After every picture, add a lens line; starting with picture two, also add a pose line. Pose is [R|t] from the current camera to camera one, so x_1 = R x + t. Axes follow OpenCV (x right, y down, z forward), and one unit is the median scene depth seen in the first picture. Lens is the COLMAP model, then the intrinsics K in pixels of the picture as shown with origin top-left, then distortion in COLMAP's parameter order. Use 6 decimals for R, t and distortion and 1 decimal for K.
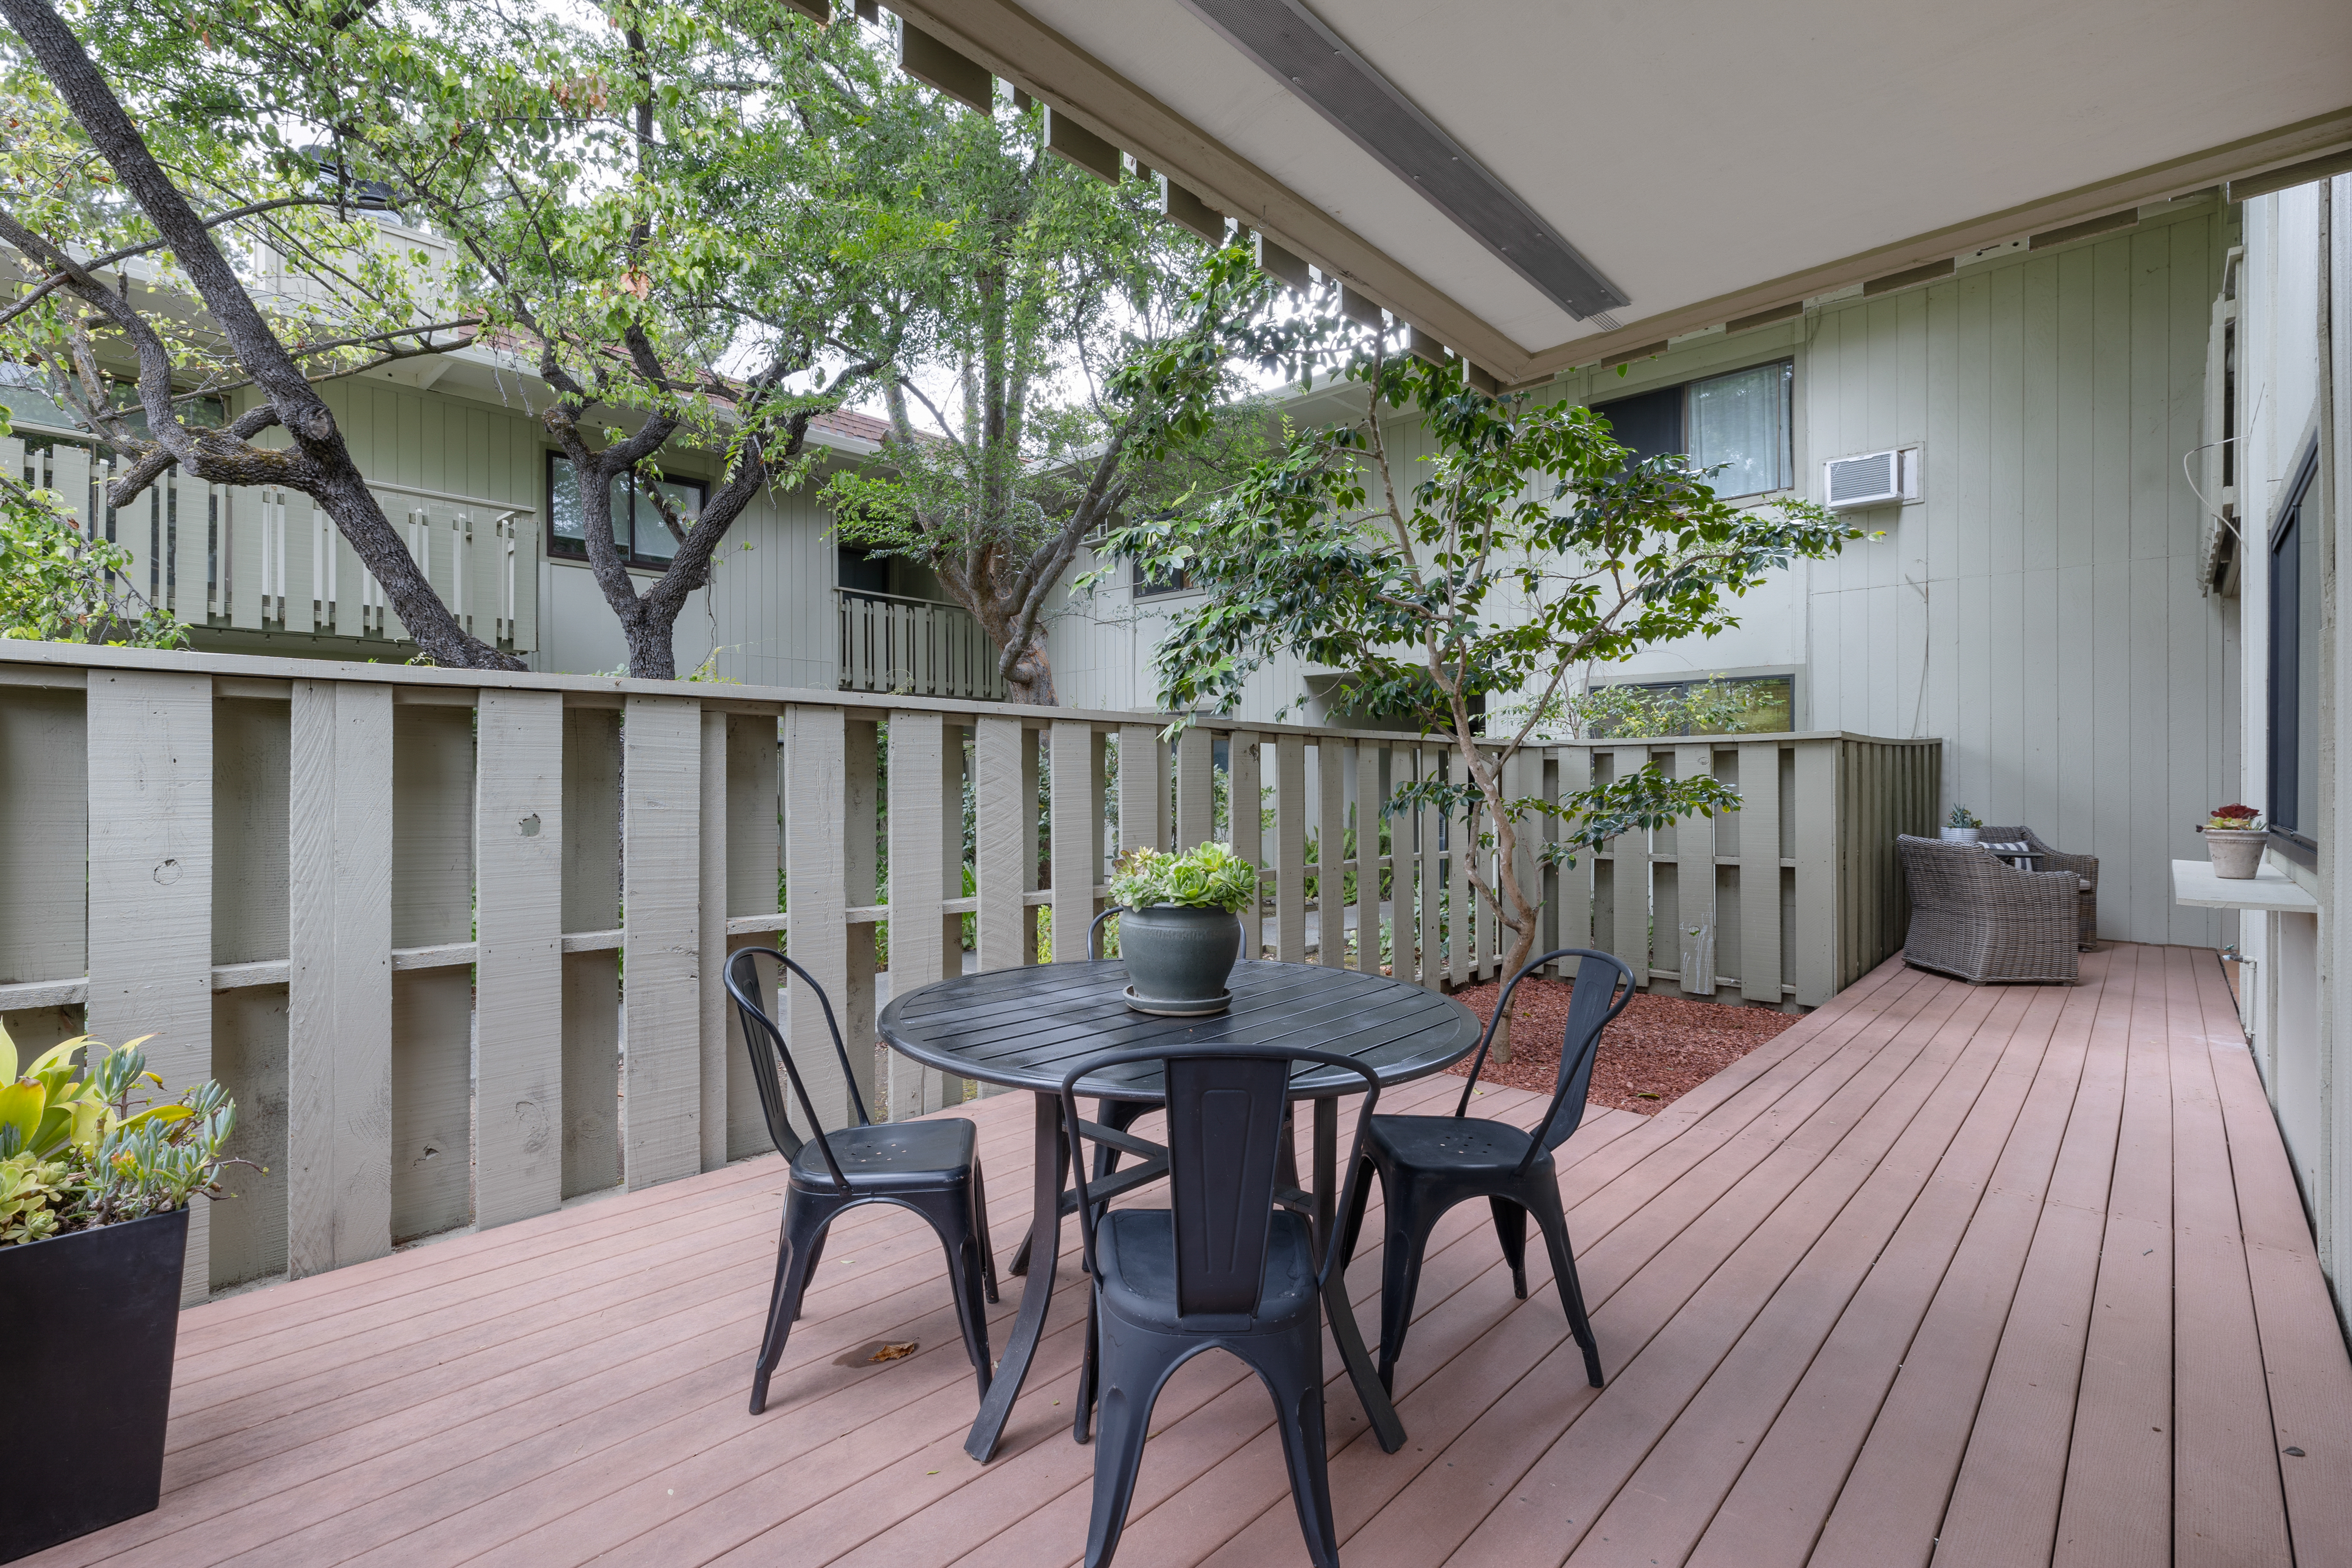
lens RADIAL K [[1087.8, 0, 1176.0], [0, 1087.8, 784.0], [0, 0, 1]] dist [-0.000921, -0.000346]
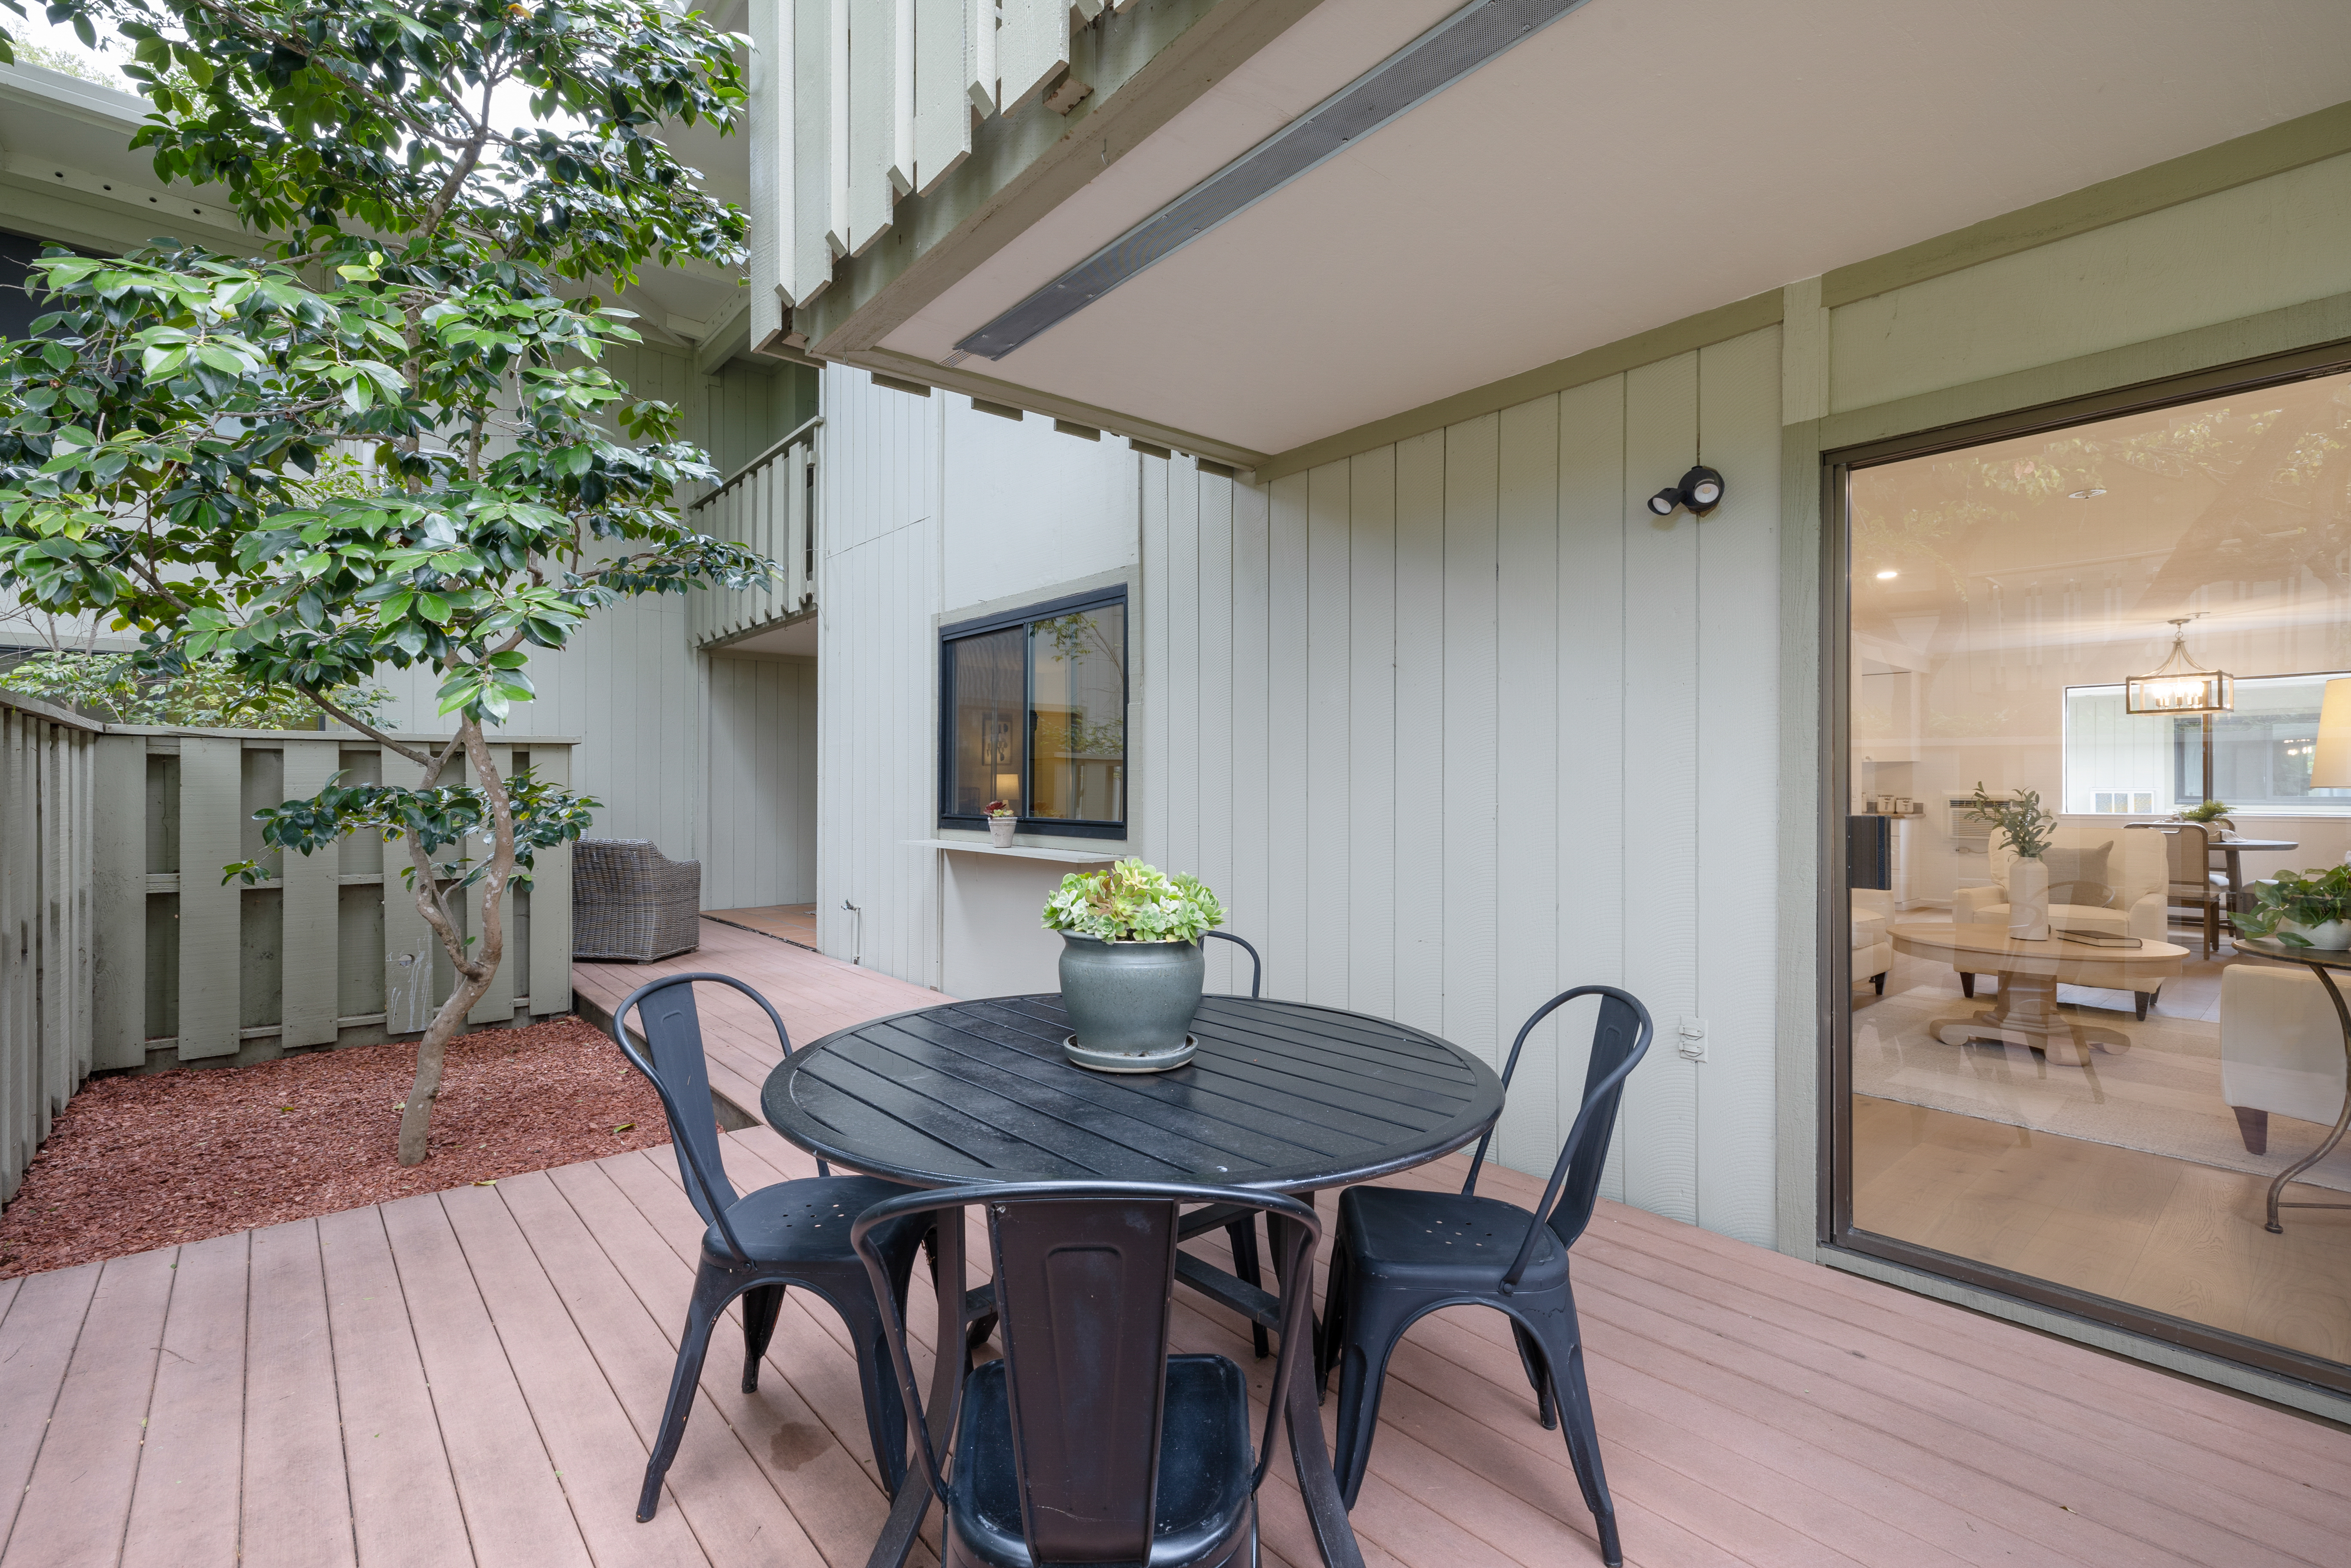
lens RADIAL K [[1036.0, 0, 1175.5], [0, 1036.0, 784.0], [0, 0, 1]] dist [0.000734, -0.000044]
pose [[0.111711, 0.002069, 0.993739, -0.267105], [-0.000051, 0.999998, -0.002076, -0.002396], [-0.993741, 0.000181, 0.111711, 0.303269]]
